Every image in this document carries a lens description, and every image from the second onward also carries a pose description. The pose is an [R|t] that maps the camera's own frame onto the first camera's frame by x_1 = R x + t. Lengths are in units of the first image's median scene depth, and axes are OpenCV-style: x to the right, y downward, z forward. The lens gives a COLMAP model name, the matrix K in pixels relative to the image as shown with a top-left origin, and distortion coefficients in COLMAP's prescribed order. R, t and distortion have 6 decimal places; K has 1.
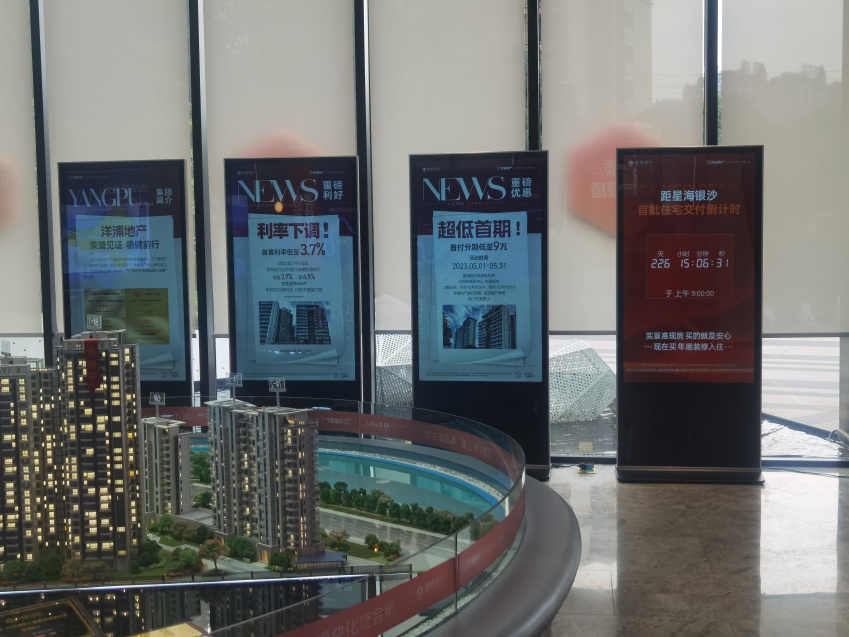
lens RADIAL K [[1083.5, 0, 449.5], [0, 1083.5, 332.2], [0, 0, 1]] dist [-0.029854, 0.000000]
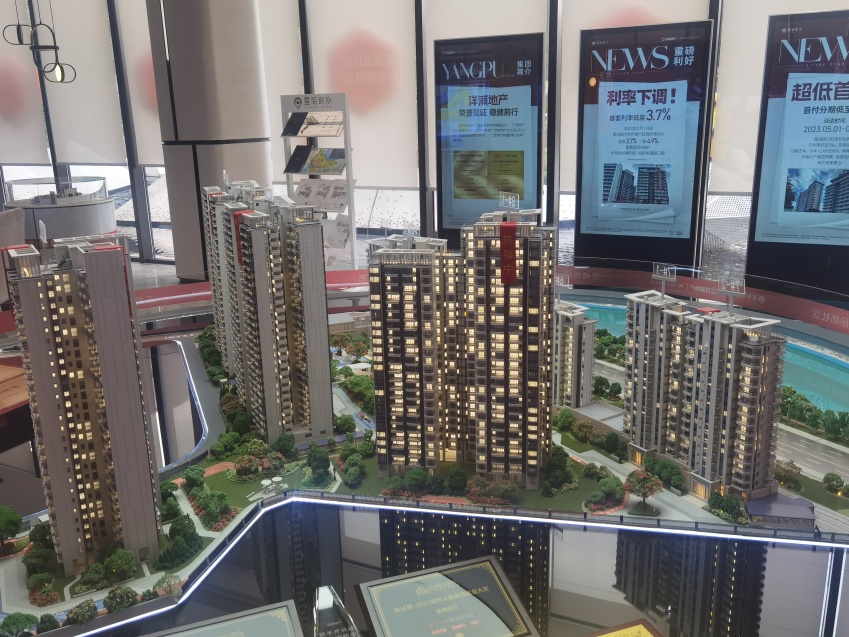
lens RADIAL K [[745.8, 0, 422.0], [0, 745.8, 318.8], [0, 0, 1]] dist [0.004838, 0.024854]
pose [[0.942848, 0.077319, -0.324128, -0.092302], [-0.015919, 0.982048, 0.187957, -0.012882], [0.332843, -0.172055, 0.927153, 0.197304]]
